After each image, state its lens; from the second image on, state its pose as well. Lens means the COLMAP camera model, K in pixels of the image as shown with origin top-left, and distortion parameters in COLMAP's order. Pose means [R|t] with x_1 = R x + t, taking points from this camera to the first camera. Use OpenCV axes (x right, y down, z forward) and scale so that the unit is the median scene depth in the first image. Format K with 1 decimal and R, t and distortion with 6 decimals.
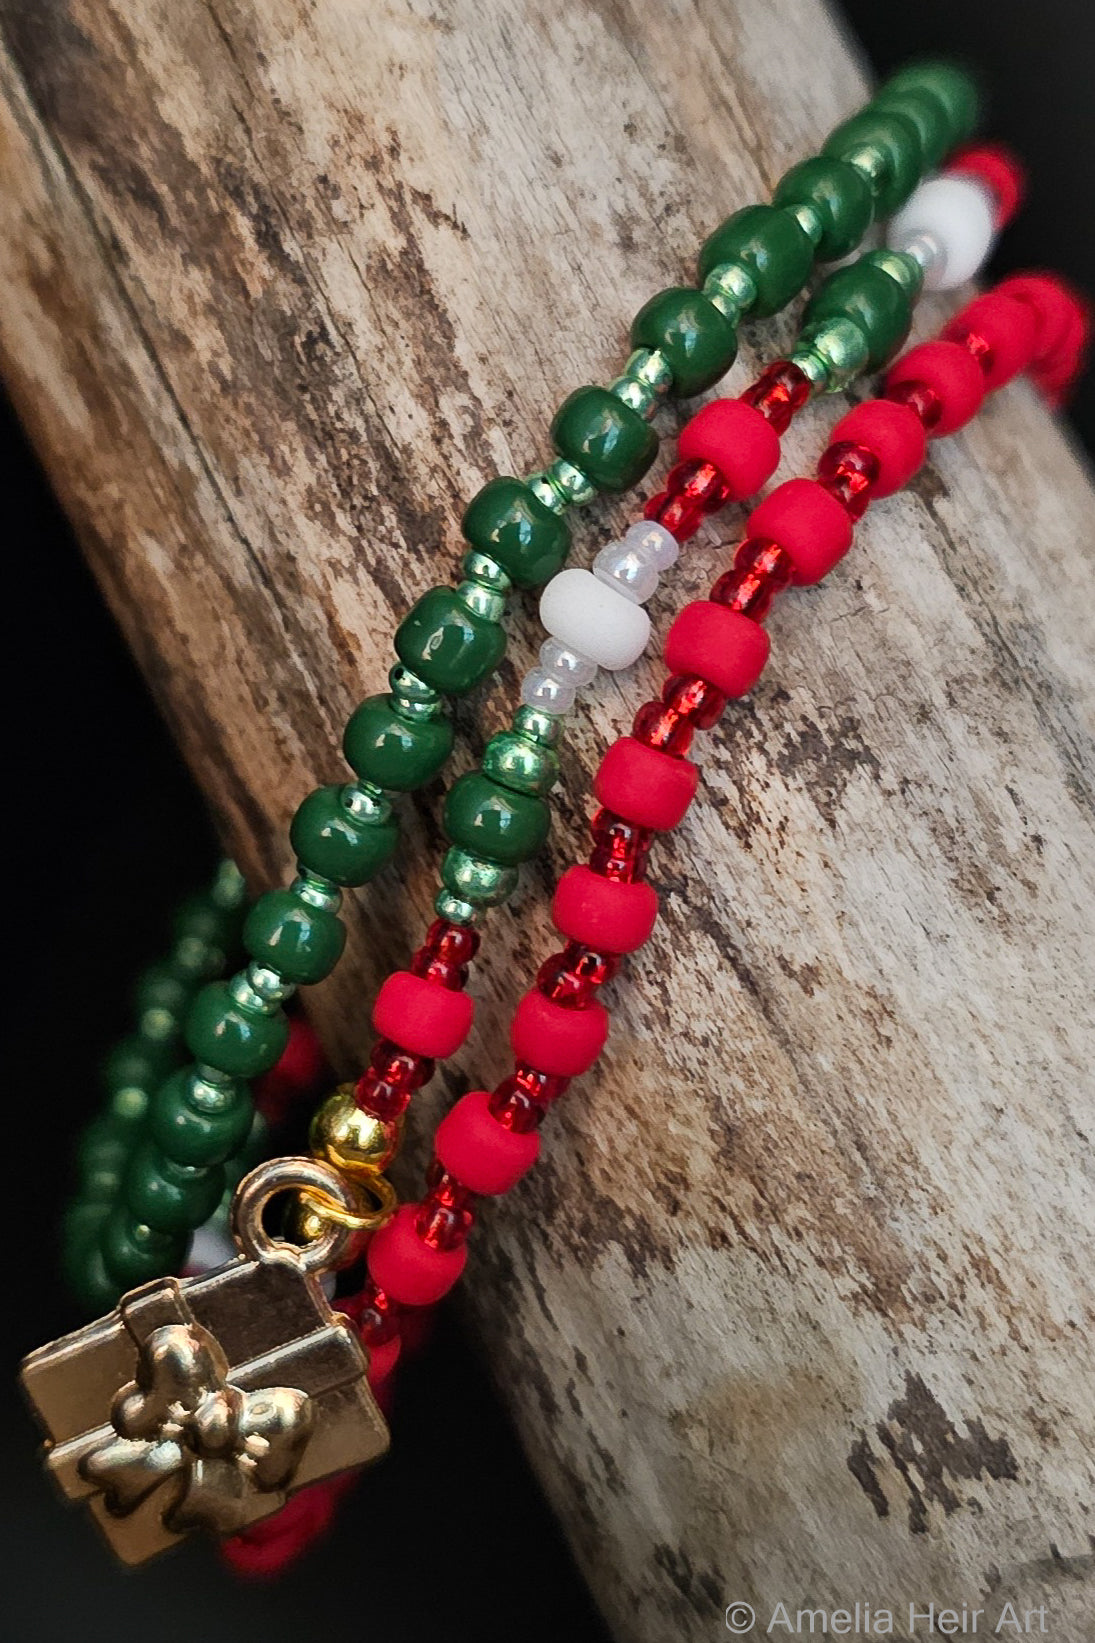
lens RADIAL K [[2892.9, 0, 551.1], [0, 2892.9, 780.9], [0, 0, 1]] dist [0.200723, -1.649609]
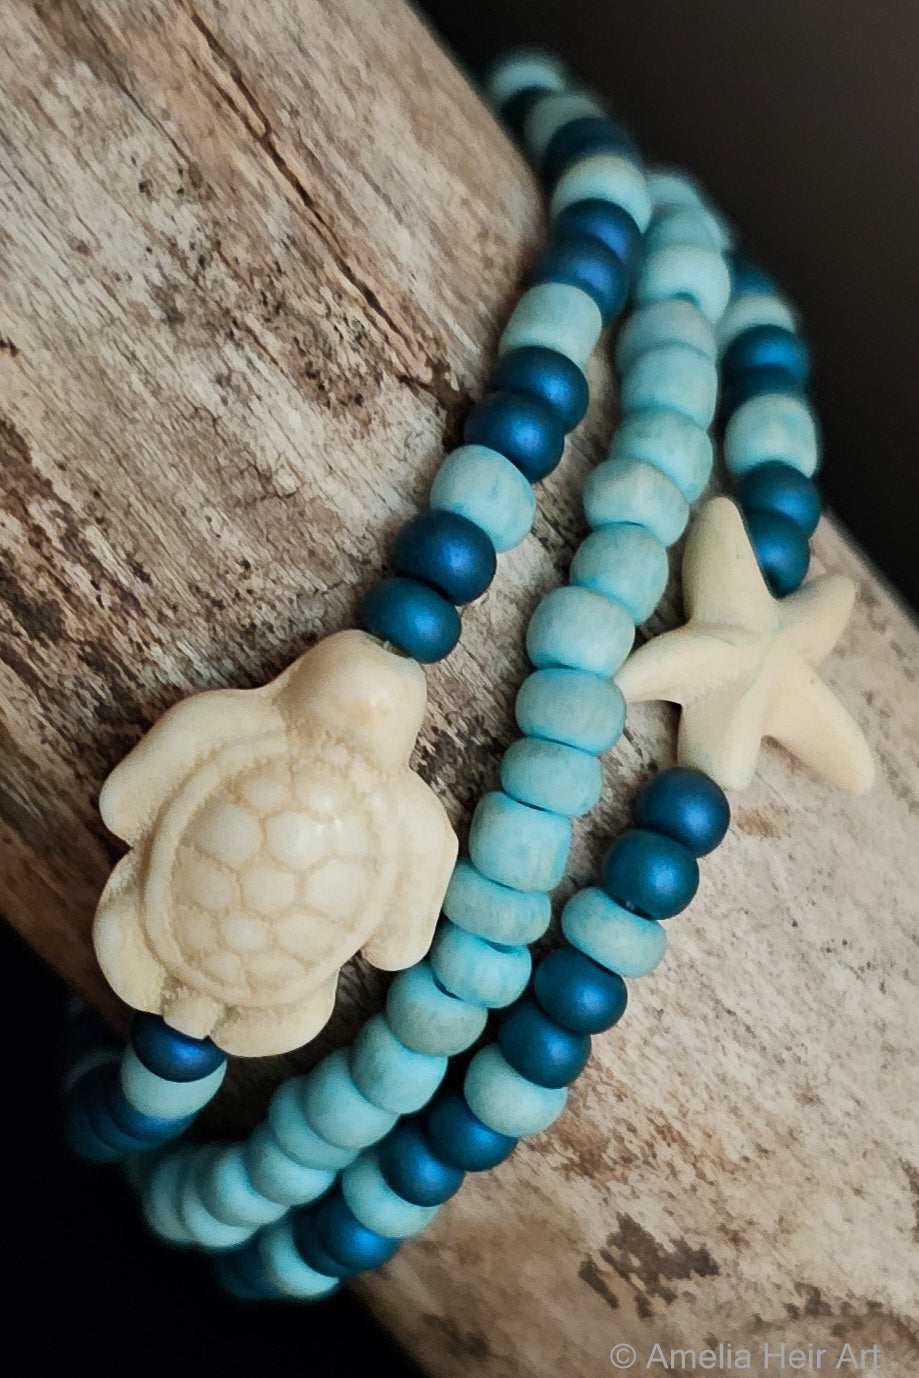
lens RADIAL K [[2877.3, 0, 512.4], [0, 2877.3, 854.6], [0, 0, 1]] dist [0.166787, -1.337837]
pose [[0.967154, -0.234211, 0.098788, -0.002742], [0.167290, 0.879080, 0.446355, -0.458513], [-0.191383, -0.415168, 0.889386, 0.009204]]
